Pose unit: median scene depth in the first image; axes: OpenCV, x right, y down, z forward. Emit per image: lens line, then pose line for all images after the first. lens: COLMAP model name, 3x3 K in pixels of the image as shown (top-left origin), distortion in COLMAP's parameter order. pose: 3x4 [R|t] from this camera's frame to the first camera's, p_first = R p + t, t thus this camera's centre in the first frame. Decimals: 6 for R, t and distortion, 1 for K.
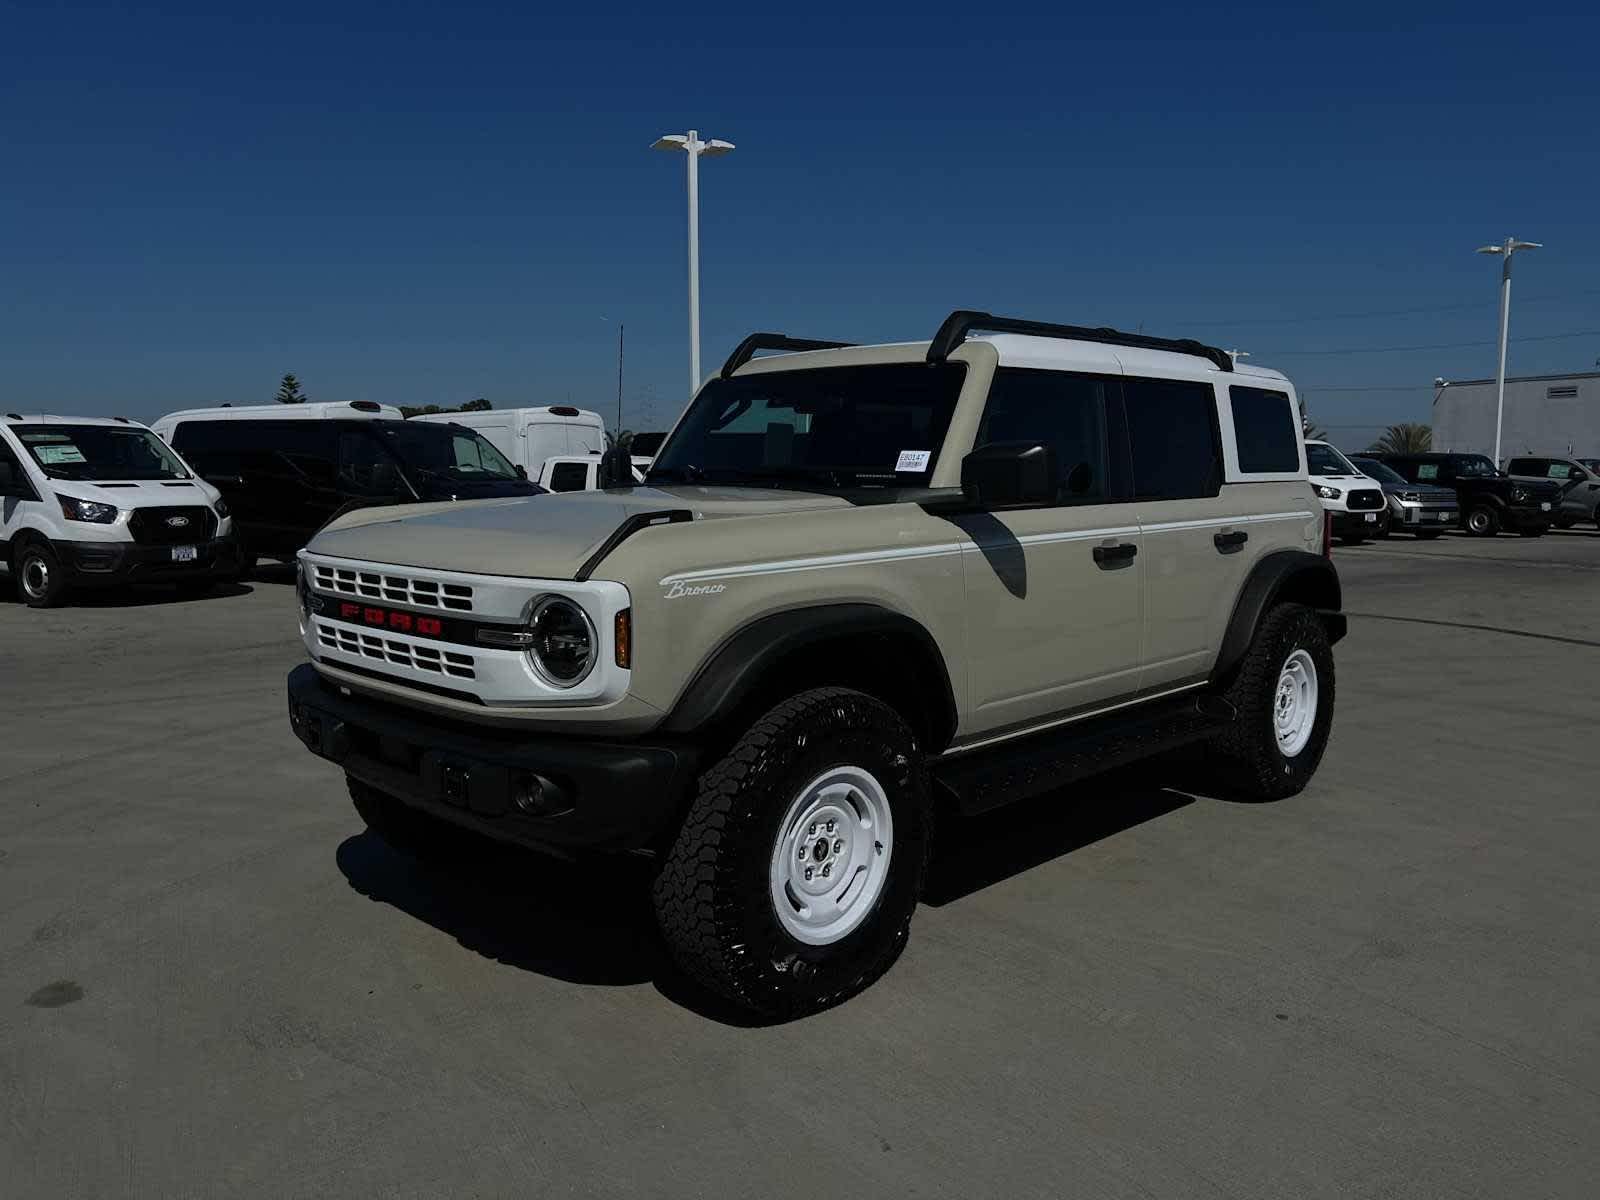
lens RADIAL K [[1247.1, 0, 804.1], [0, 1247.1, 573.0], [0, 0, 1]] dist [0.005259, -0.002362]
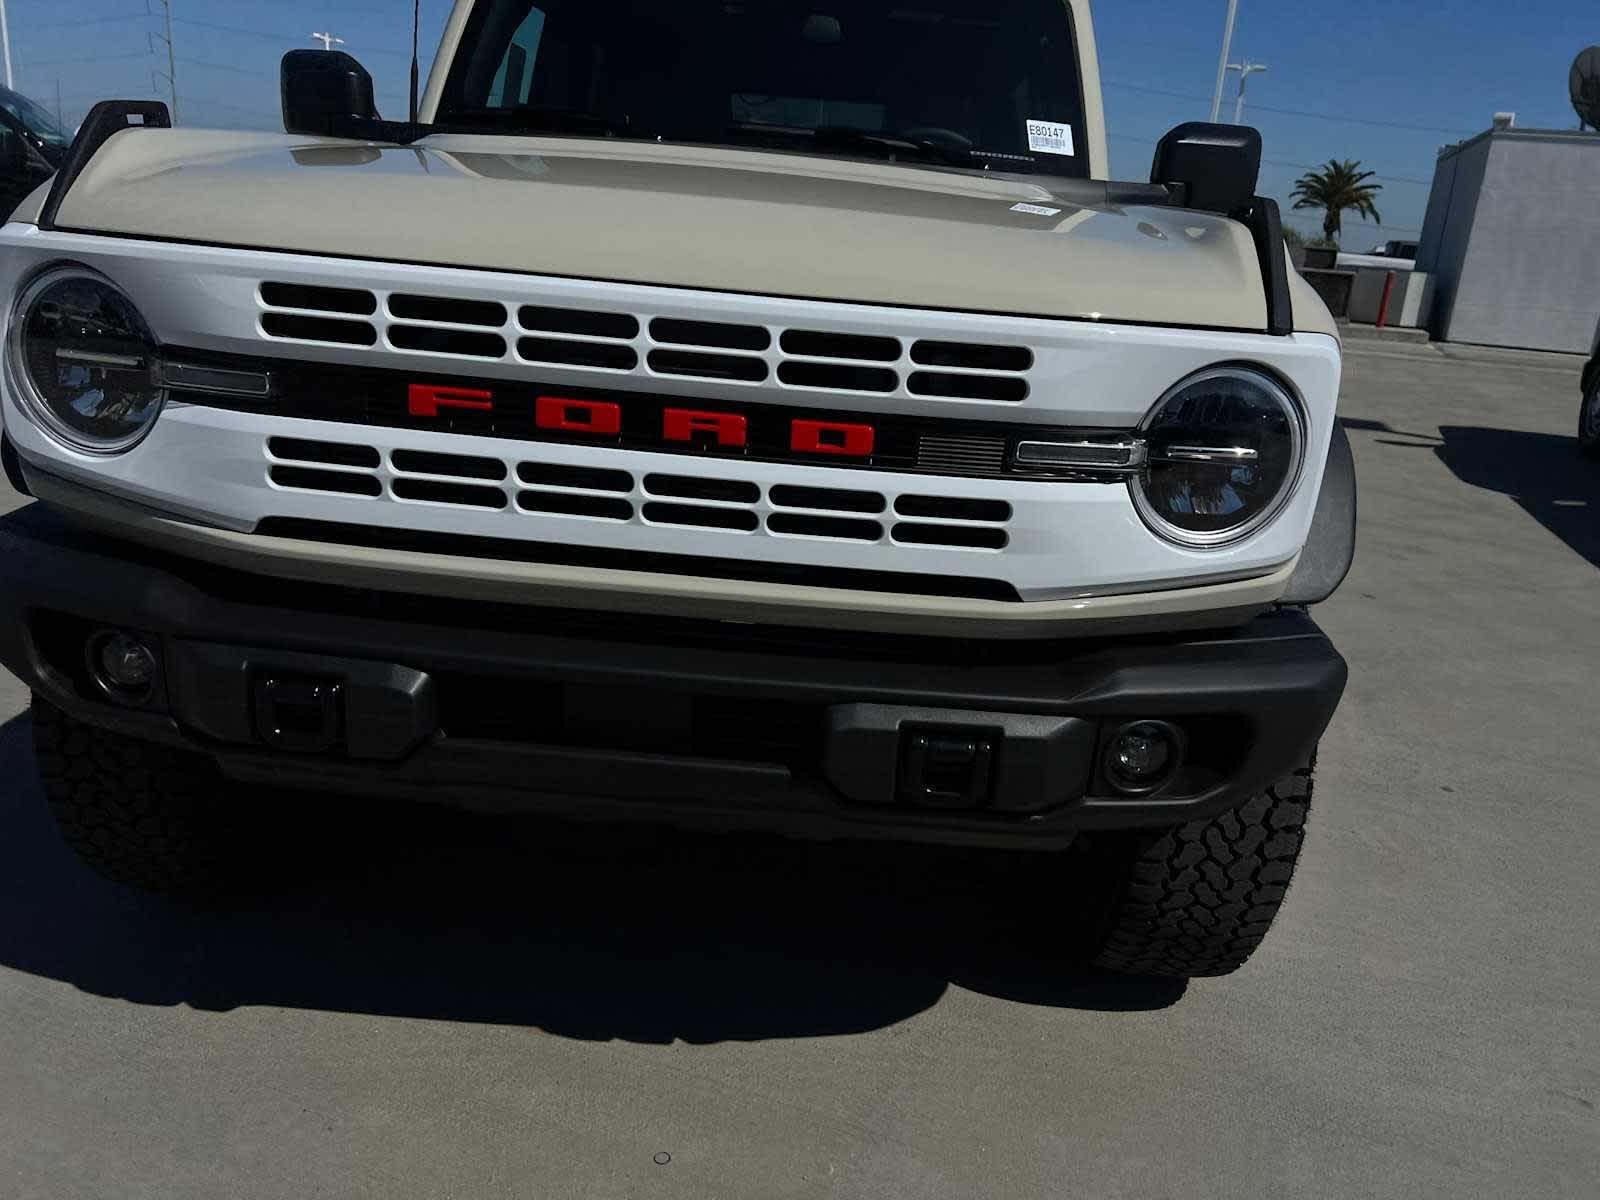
lens RADIAL K [[1241.7, 0, 816.8], [0, 1241.7, 658.3], [0, 0, 1]] dist [0.119361, -0.154622]
pose [[0.704742, -0.179129, 0.686477, -0.523954], [-0.020927, 0.961931, 0.272490, -0.001836], [-0.709155, -0.206401, 0.674165, 0.588132]]
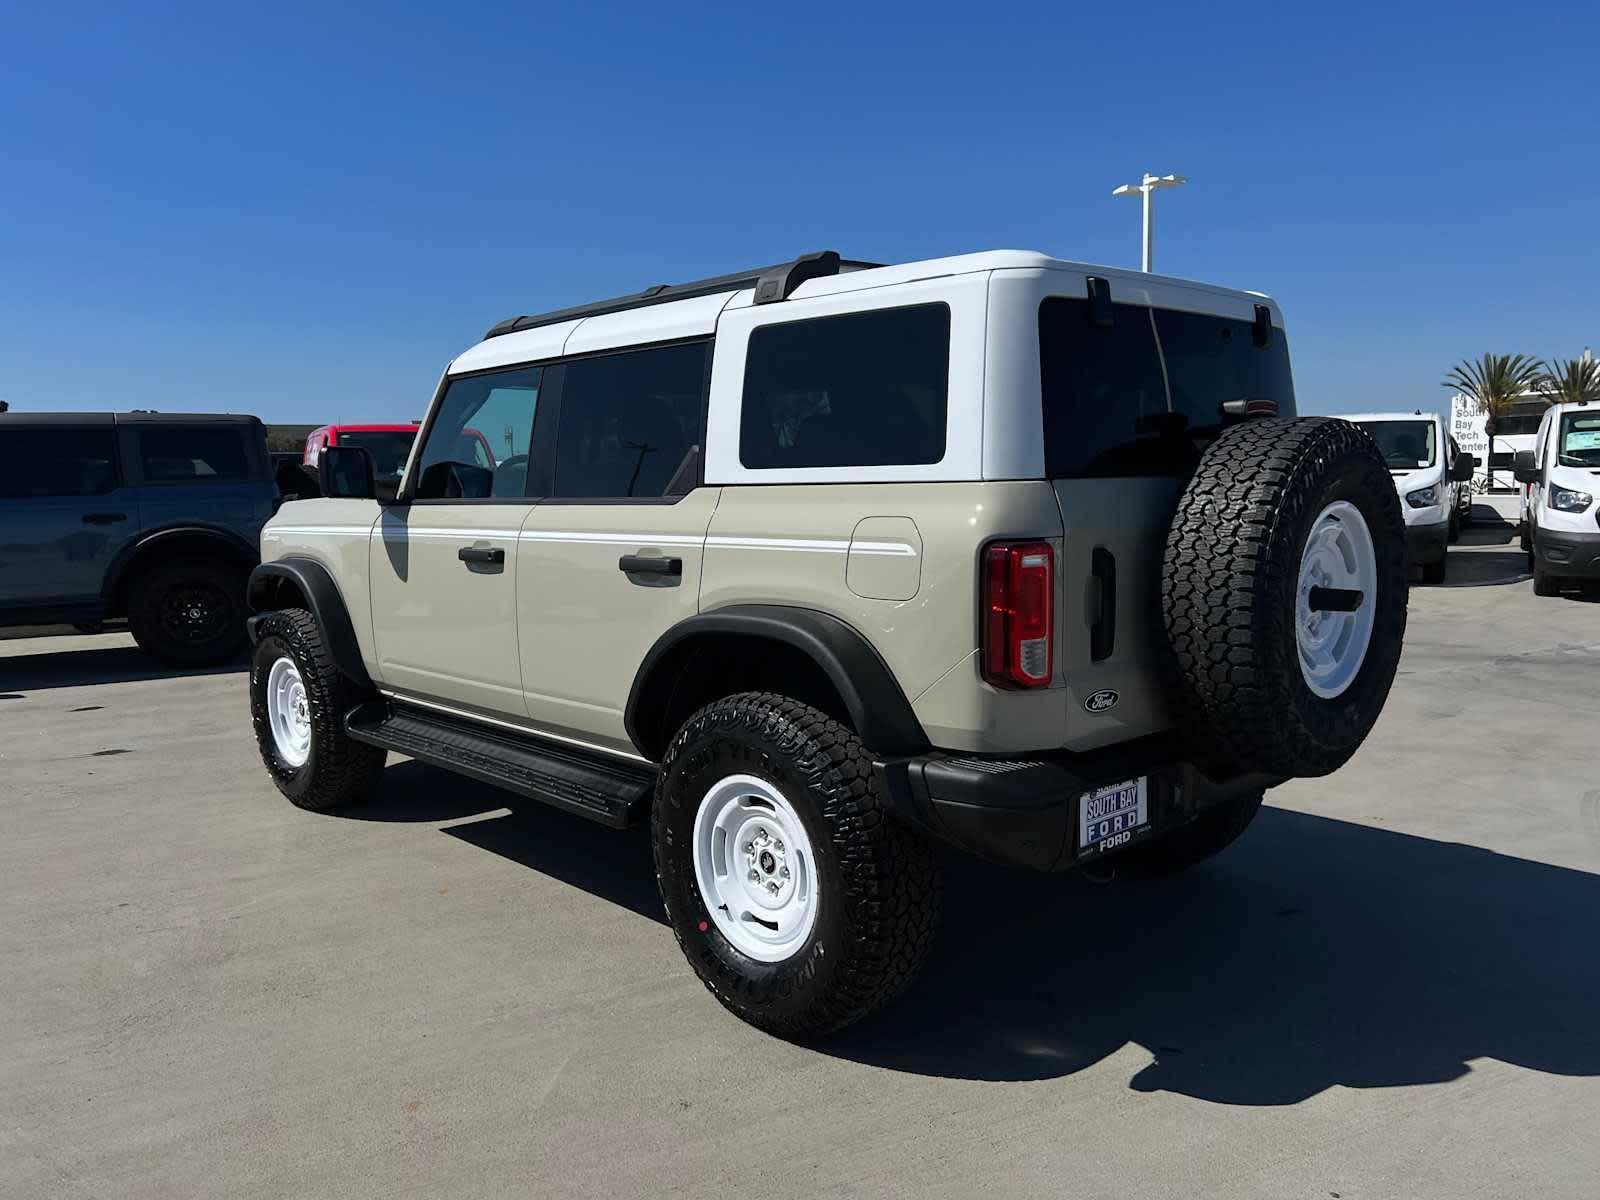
lens RADIAL K [[1223.3, 0, 793.9], [0, 1223.3, 605.9], [0, 0, 1]] dist [0.023776, -0.010473]
pose [[-0.052539, 0.110508, -0.992486, 1.326439], [-0.068498, 0.991119, 0.113982, -0.115351], [0.996267, 0.073971, -0.044503, 1.459780]]
